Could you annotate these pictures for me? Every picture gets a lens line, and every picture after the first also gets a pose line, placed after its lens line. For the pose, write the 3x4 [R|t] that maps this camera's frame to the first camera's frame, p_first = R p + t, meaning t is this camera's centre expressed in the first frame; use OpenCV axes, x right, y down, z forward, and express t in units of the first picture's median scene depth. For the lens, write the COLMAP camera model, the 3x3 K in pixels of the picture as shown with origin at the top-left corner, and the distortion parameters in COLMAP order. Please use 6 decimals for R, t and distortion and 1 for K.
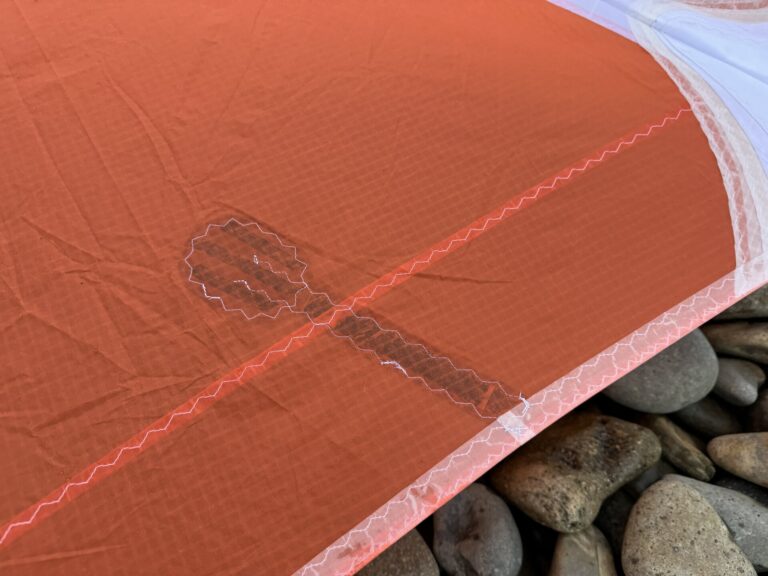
lens RADIAL K [[544.8, 0, 384.8], [0, 544.8, 288.0], [0, 0, 1]] dist [0.017399, -0.022648]
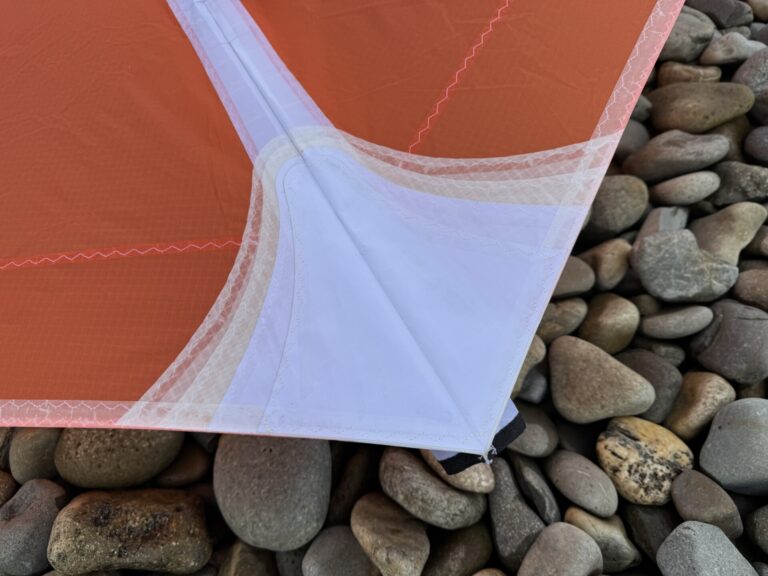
lens RADIAL K [[544.8, 0, 384.3], [0, 544.8, 289.0], [0, 0, 1]] dist [0.017399, -0.022648]
pose [[0.810718, 0.386485, -0.439734, 1.276606], [-0.409598, 0.911124, 0.045635, -0.420393], [0.418289, 0.143117, 0.896968, 0.253094]]
